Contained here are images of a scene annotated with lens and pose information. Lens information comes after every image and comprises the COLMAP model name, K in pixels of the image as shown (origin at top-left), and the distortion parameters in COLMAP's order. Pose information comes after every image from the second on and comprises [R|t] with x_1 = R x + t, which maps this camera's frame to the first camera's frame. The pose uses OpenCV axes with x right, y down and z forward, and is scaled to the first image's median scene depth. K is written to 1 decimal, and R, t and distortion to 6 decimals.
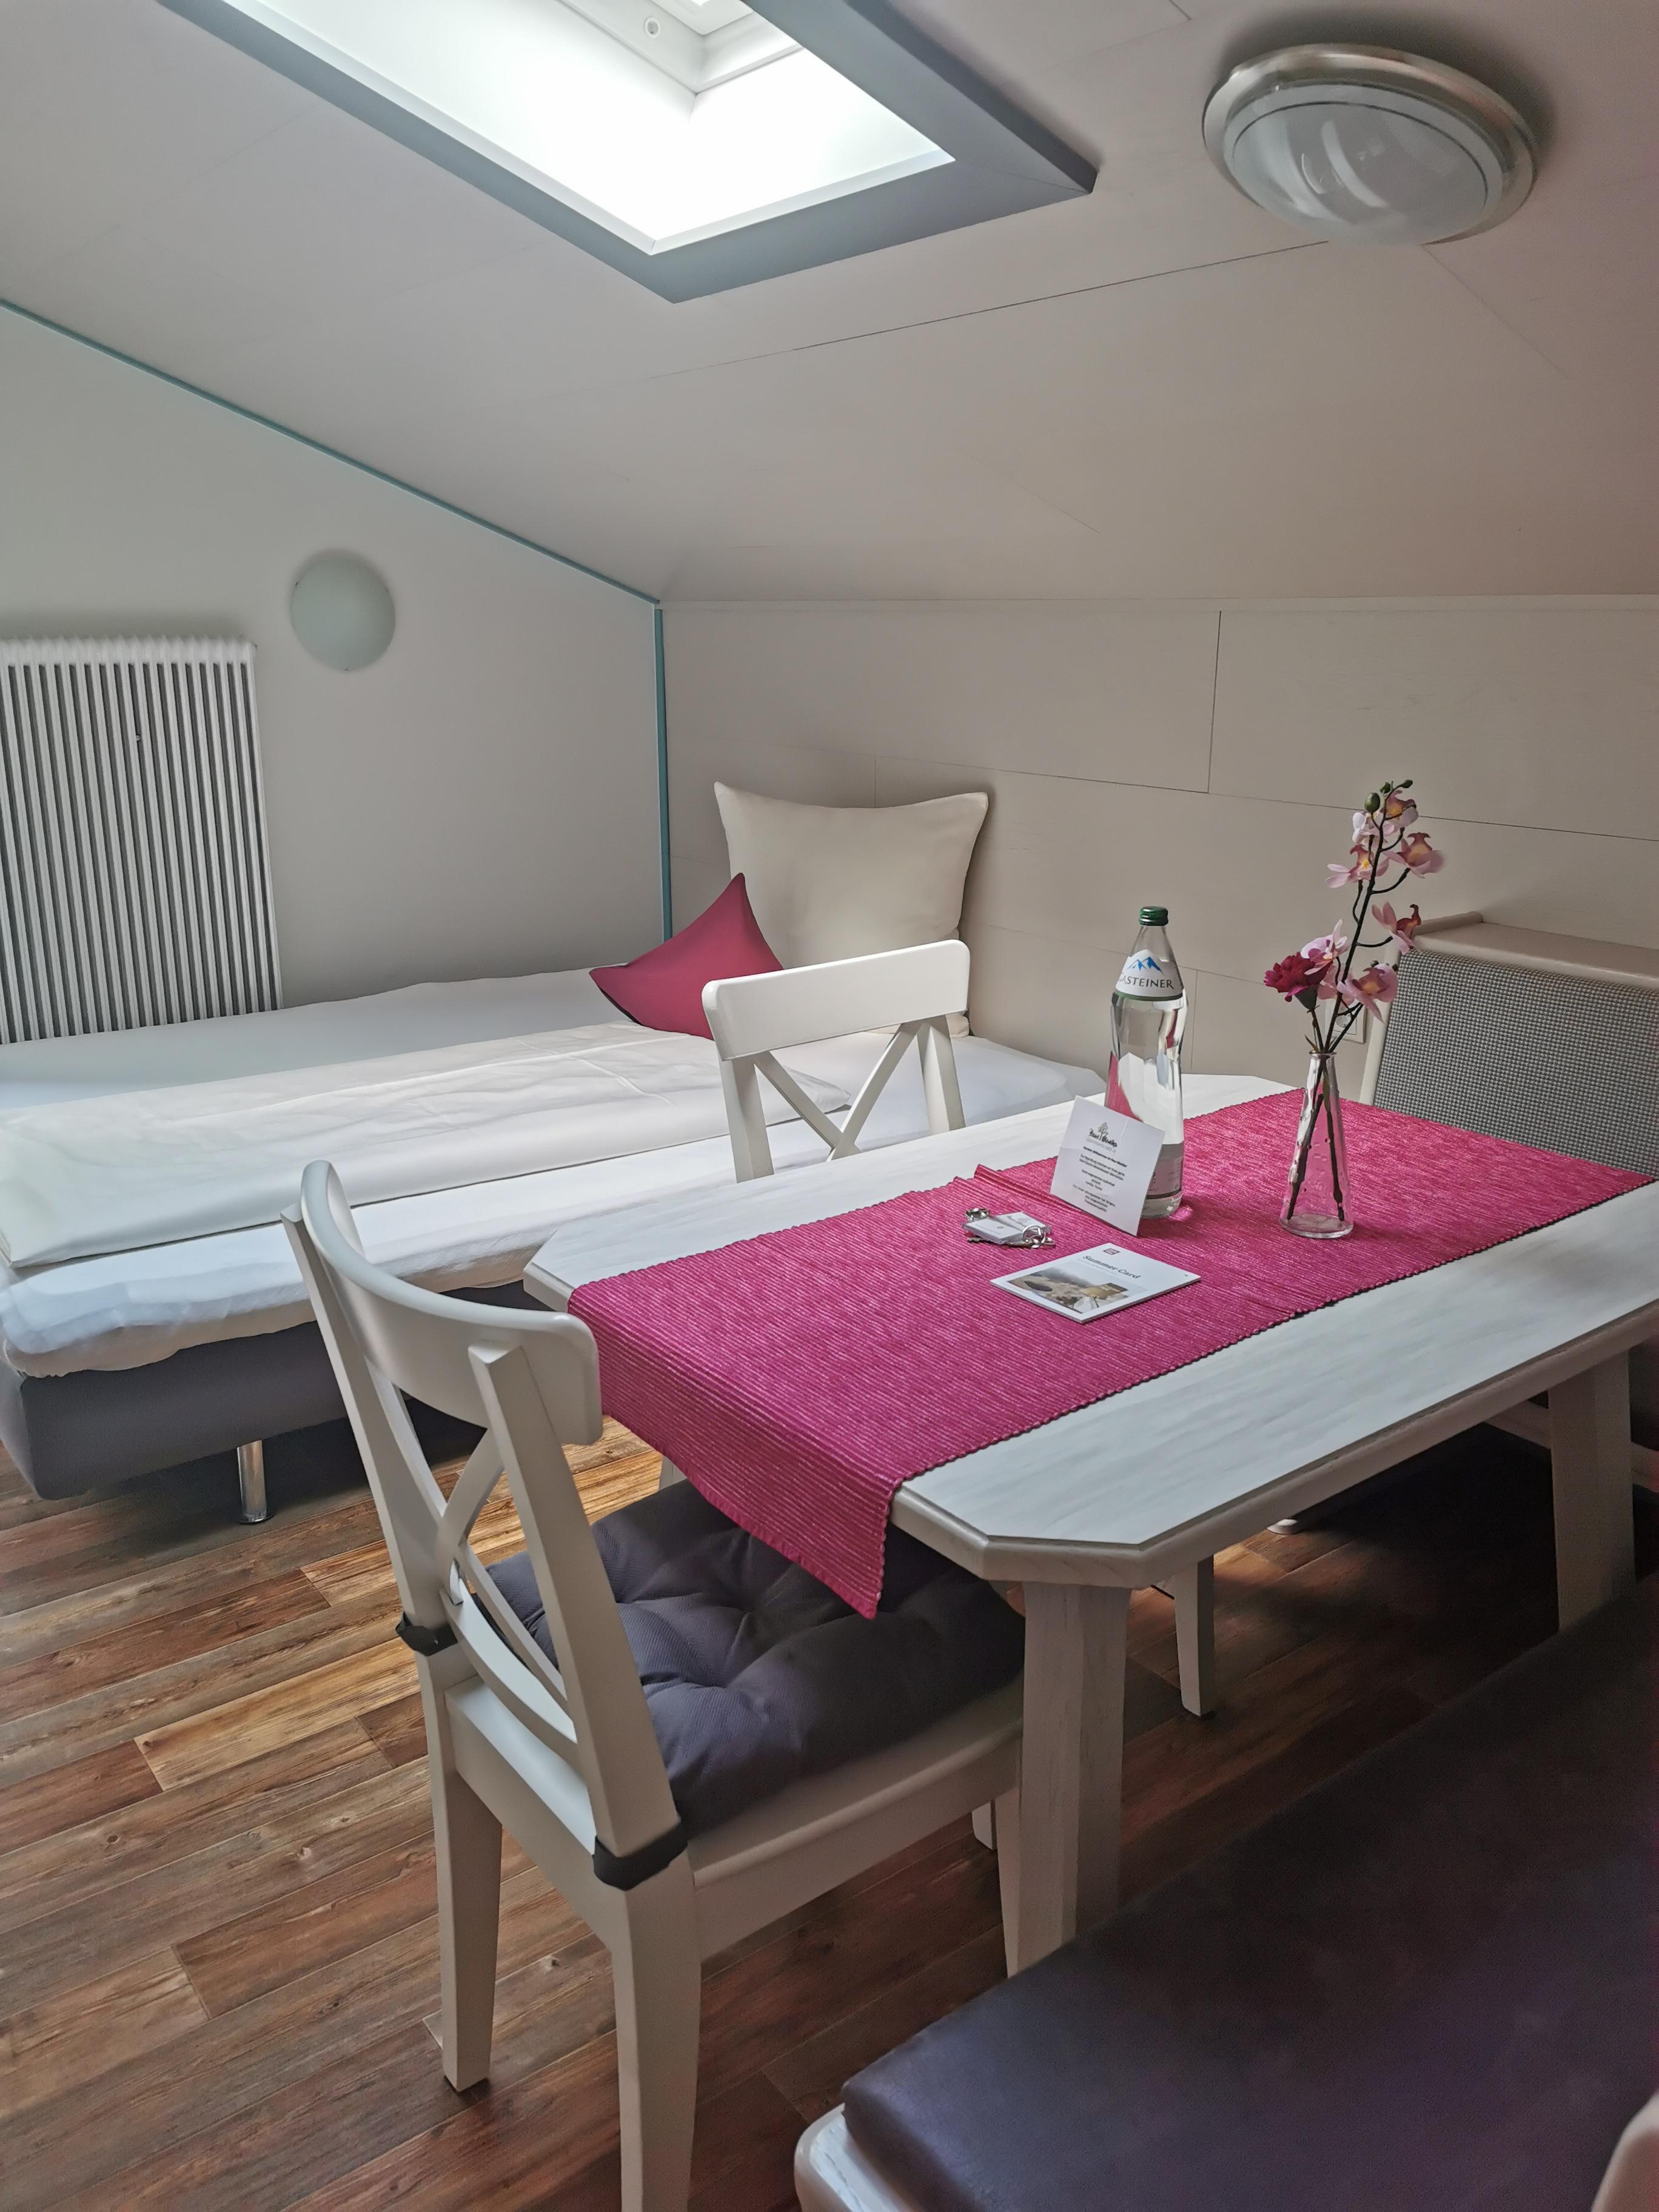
lens RADIAL K [[1724.4, 0, 829.5], [0, 1724.4, 1106.0], [0, 0, 1]] dist [0.037089, -0.060817]
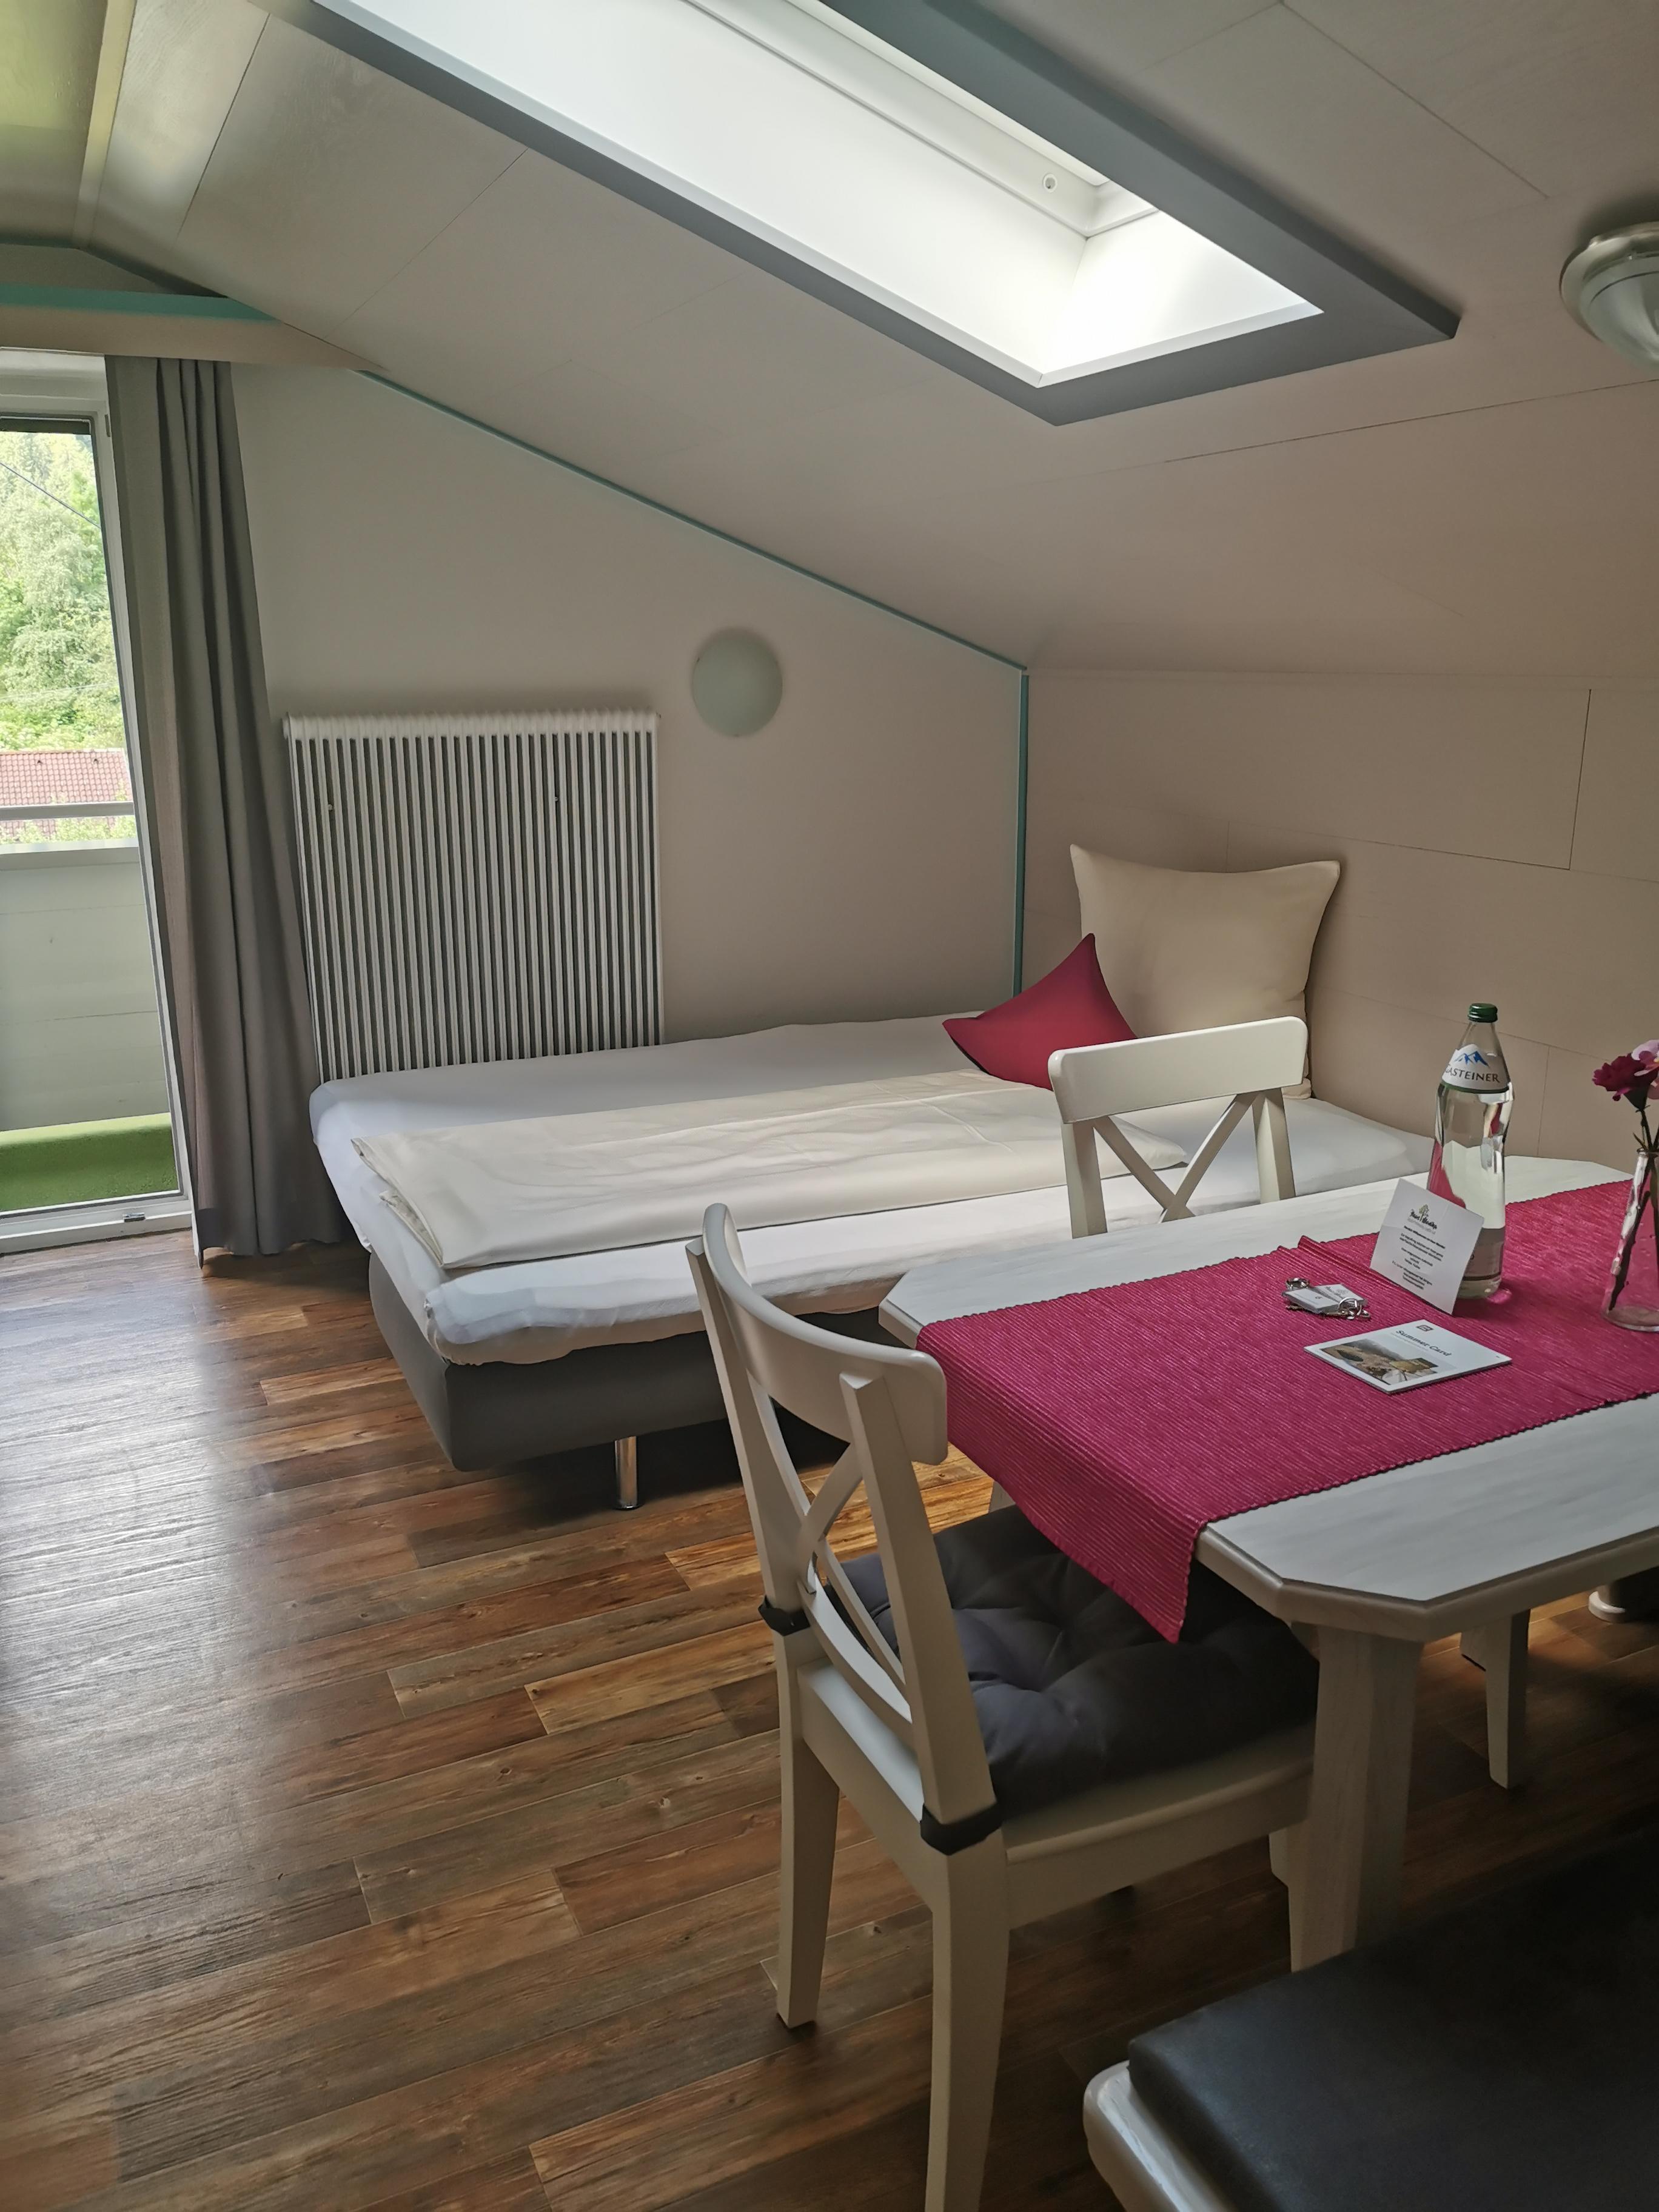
lens RADIAL K [[1708.8, 0, 829.5], [0, 1708.8, 1093.8], [0, 0, 1]] dist [0.035492, 0.005152]
pose [[0.979188, 0.046453, -0.197567, 0.006128], [-0.051395, 0.998479, -0.019958, -0.019210], [0.196339, 0.029697, 0.980086, -0.108237]]
